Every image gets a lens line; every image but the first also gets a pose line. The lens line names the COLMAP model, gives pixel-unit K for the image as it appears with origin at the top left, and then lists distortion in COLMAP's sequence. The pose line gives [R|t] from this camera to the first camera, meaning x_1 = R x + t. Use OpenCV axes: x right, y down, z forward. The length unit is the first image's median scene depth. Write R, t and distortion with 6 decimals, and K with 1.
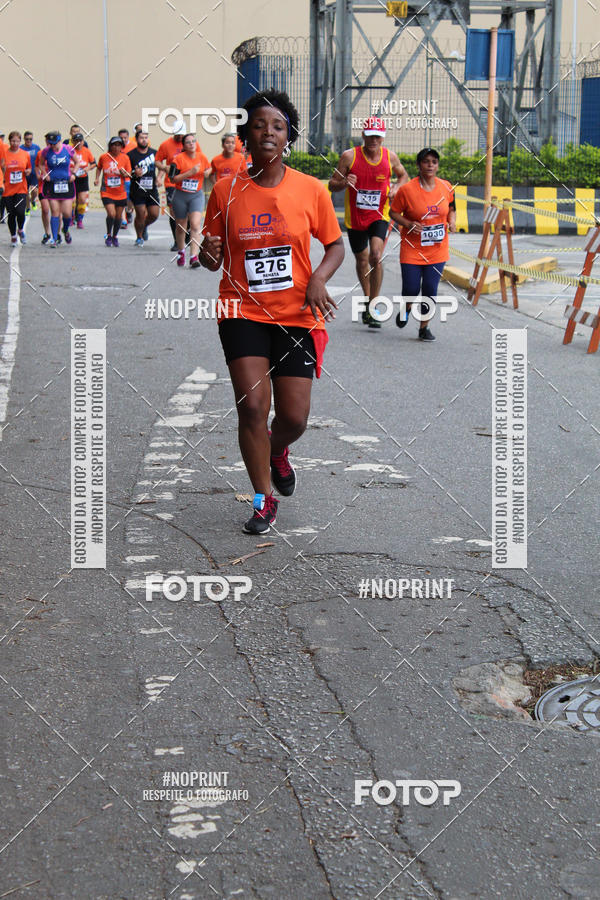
lens RADIAL K [[2046.4, 0, 298.2], [0, 2046.4, 450.5], [0, 0, 1]] dist [0.083731, 0.000000]
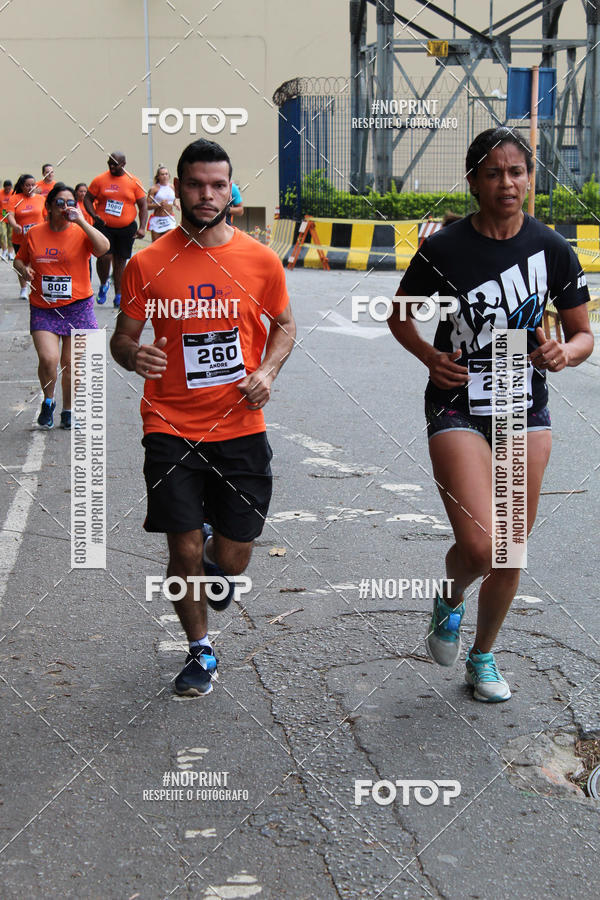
lens RADIAL K [[2046.4, 0, 303.6], [0, 2046.4, 454.7], [0, 0, 1]] dist [0.083731, 0.000000]
pose [[0.999815, -0.005468, -0.018430, 0.001958], [0.005157, 0.999844, -0.016877, -0.007714], [0.018519, 0.016779, 0.999688, 0.035192]]
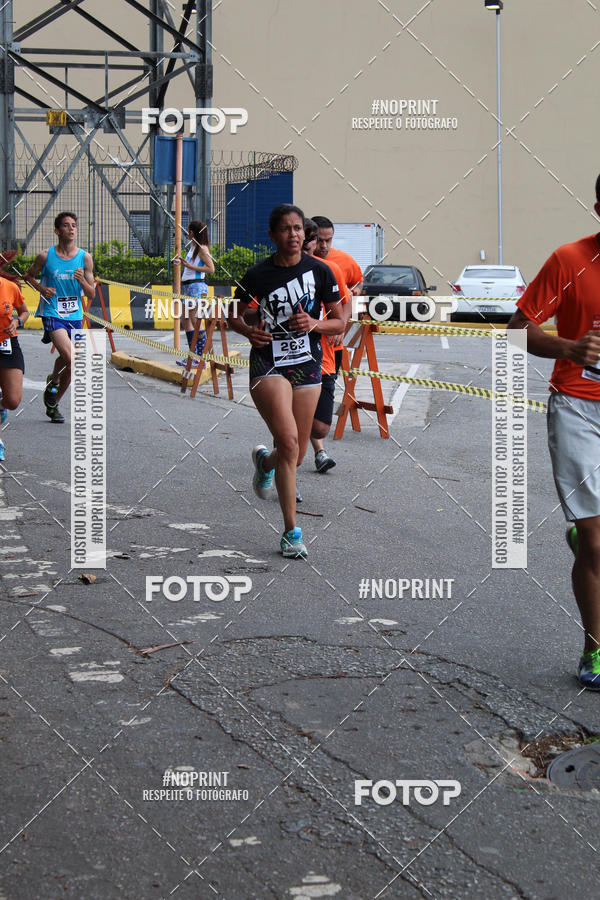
lens RADIAL K [[1954.8, 0, 297.8], [0, 1954.8, 444.5], [0, 0, 1]] dist [0.086090, 0.000000]
pose [[0.984643, -0.023760, 0.172957, -0.132731], [0.031863, 0.998513, -0.044230, -0.002336], [-0.171649, 0.049061, 0.983936, 0.030088]]
